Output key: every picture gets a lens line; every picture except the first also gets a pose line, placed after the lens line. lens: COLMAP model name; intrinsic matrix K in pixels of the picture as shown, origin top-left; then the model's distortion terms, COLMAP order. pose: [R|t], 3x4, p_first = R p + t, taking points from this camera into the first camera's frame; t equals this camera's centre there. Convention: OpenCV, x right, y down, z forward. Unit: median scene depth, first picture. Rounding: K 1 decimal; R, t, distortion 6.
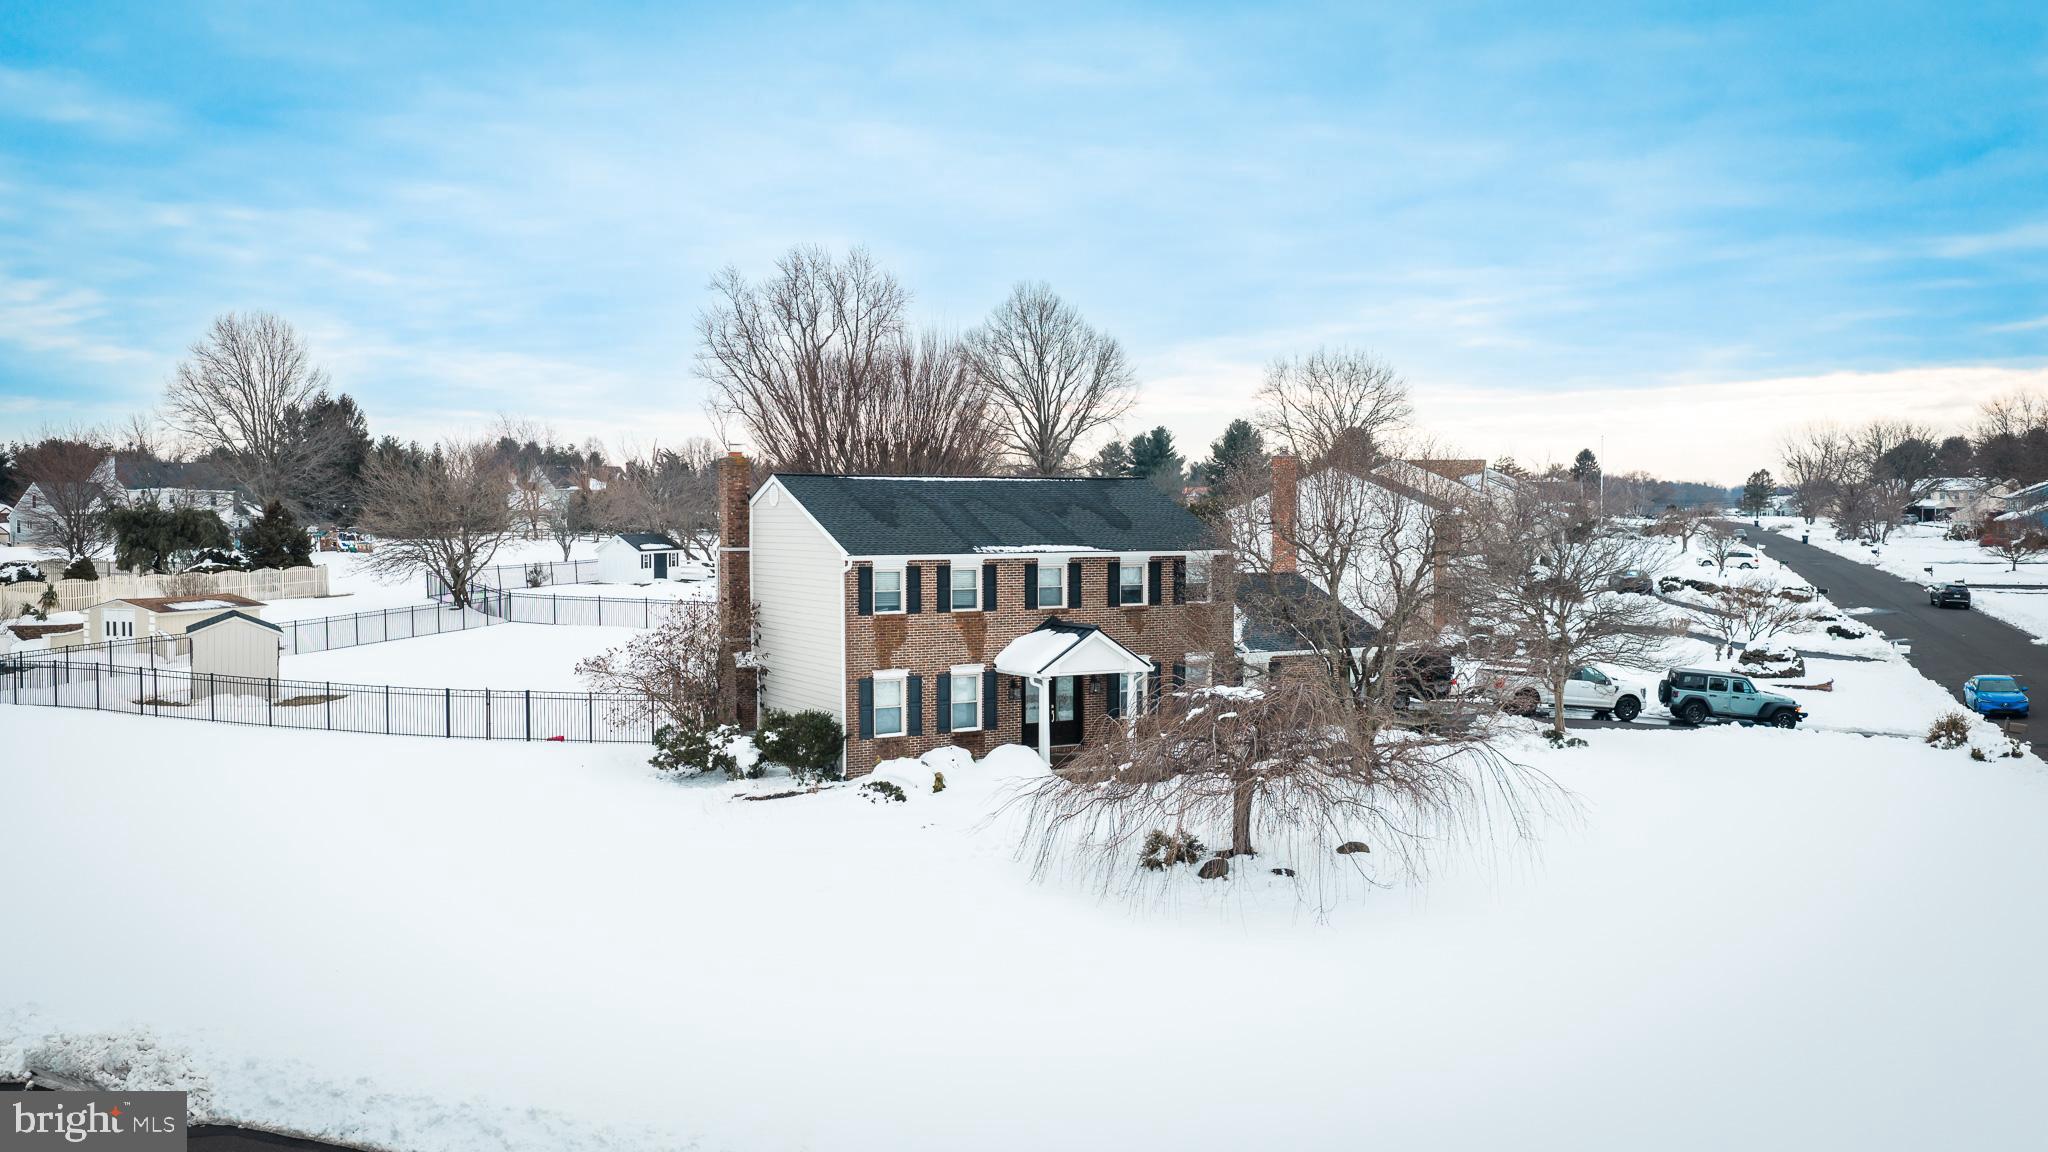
lens RADIAL K [[1692.8, 0, 1037.0], [0, 1692.8, 586.1], [0, 0, 1]] dist [0.029458, -0.070981]
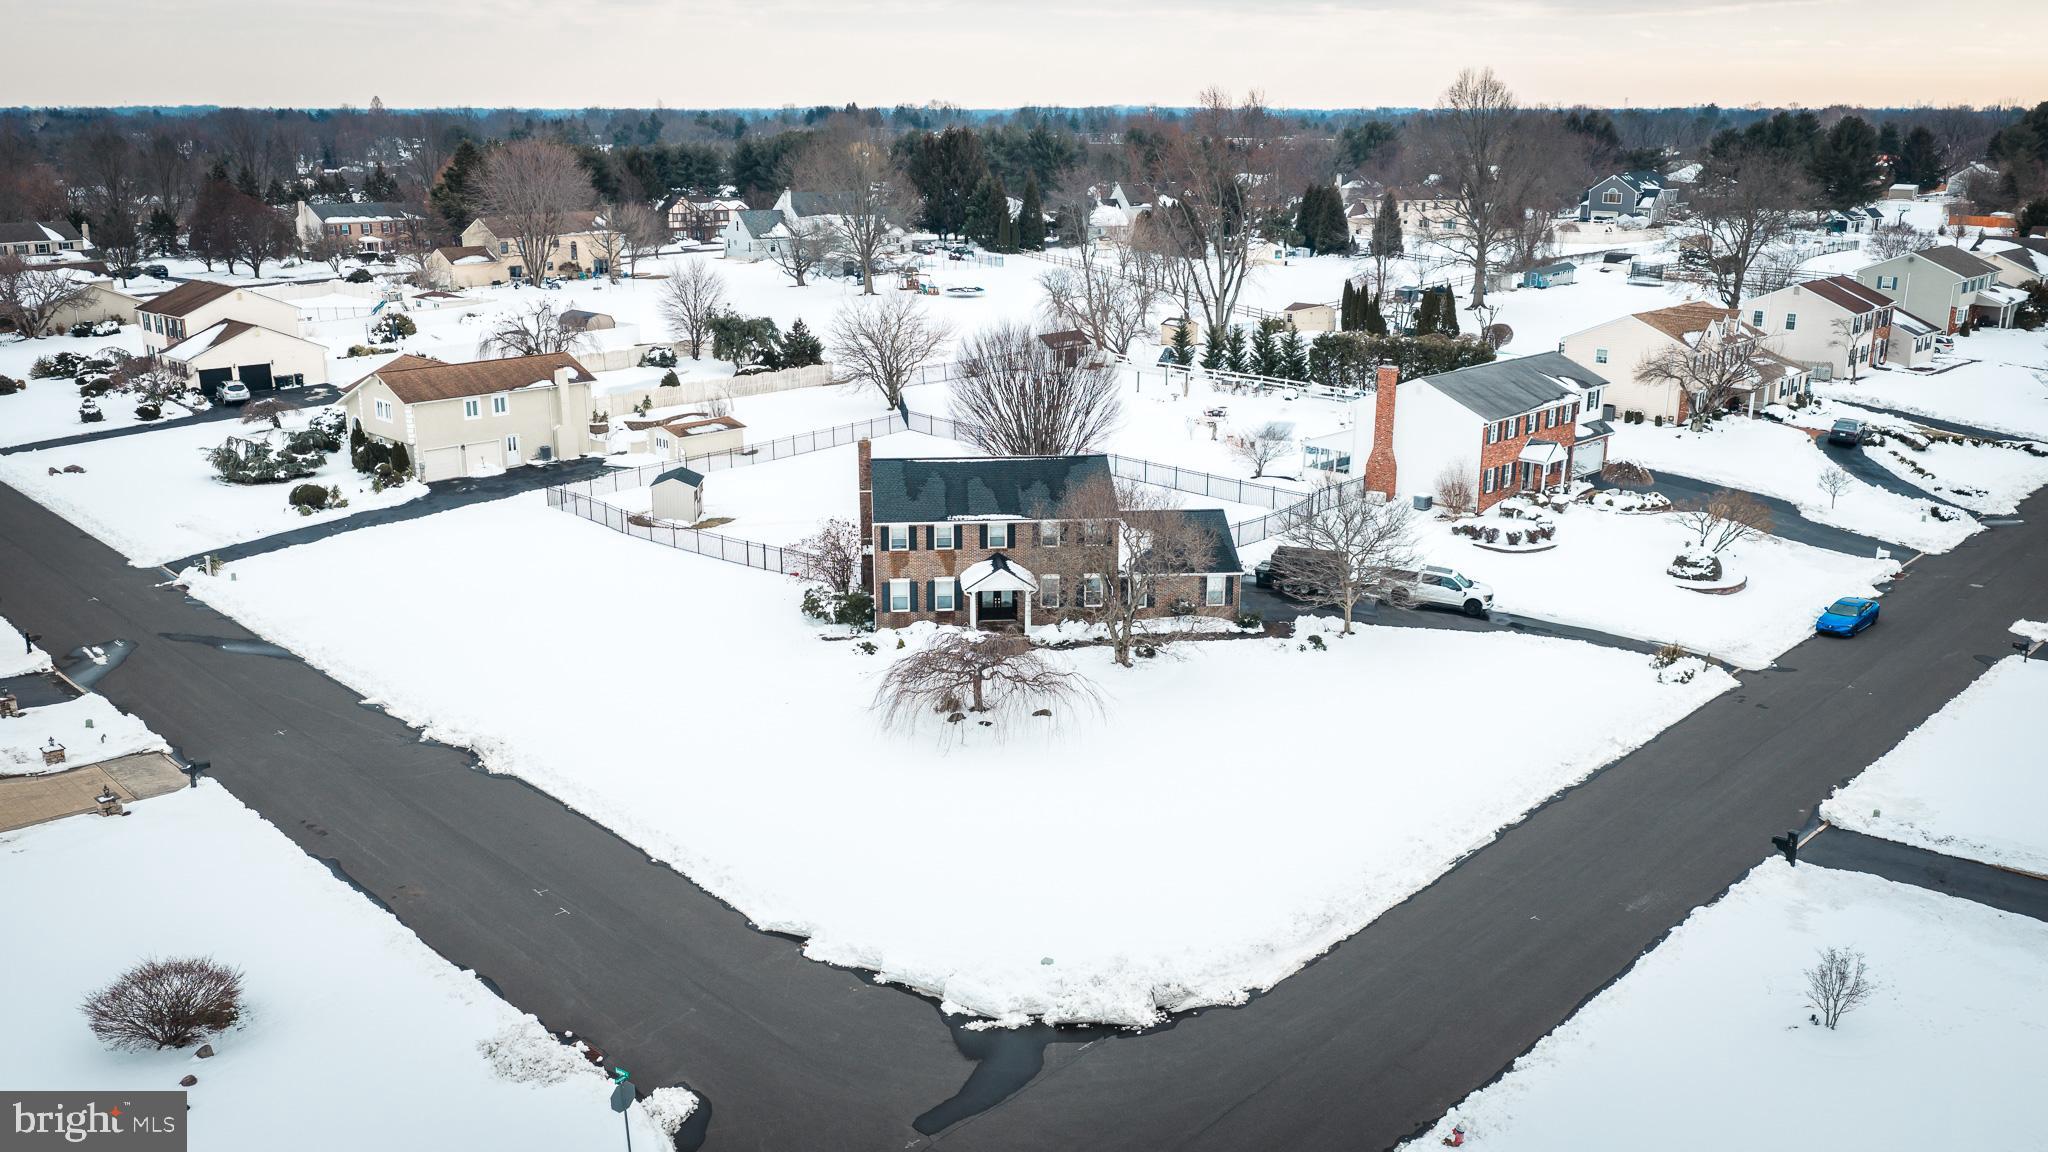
lens RADIAL K [[1692.8, 0, 1037.0], [0, 1692.8, 586.1], [0, 0, 1]] dist [0.029458, -0.070981]
pose [[0.910706, 0.116452, -0.396301, 0.802012], [-0.023053, 0.972270, 0.232722, -0.385663], [0.412412, -0.202805, 0.888136, -0.639847]]
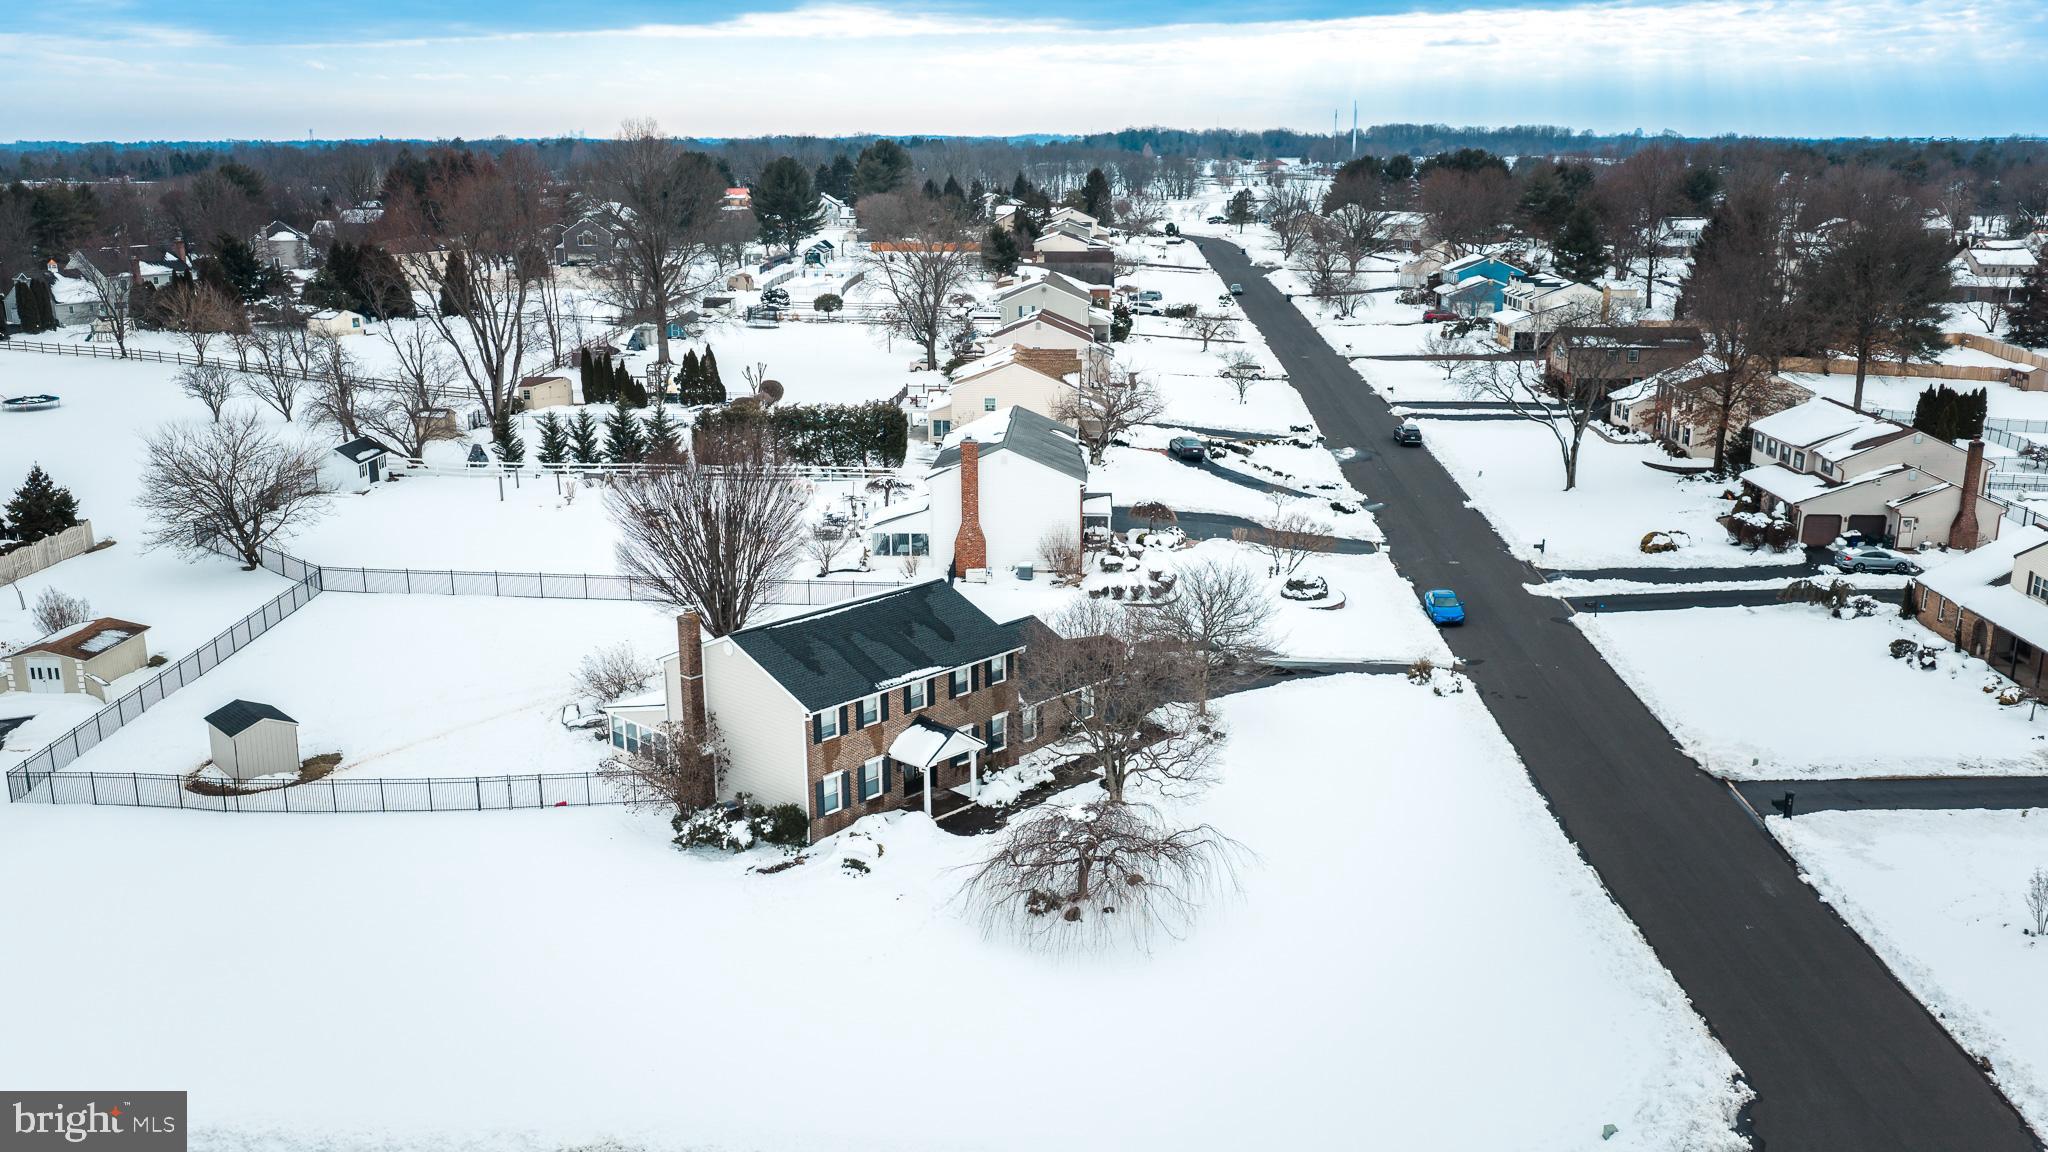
lens RADIAL K [[1692.8, 0, 1037.0], [0, 1692.8, 586.1], [0, 0, 1]] dist [0.029458, -0.070981]
pose [[0.956468, -0.075593, 0.281876, -0.325919], [0.014408, 0.976924, 0.213101, -0.439863], [-0.291481, -0.199763, 0.935486, -0.479498]]
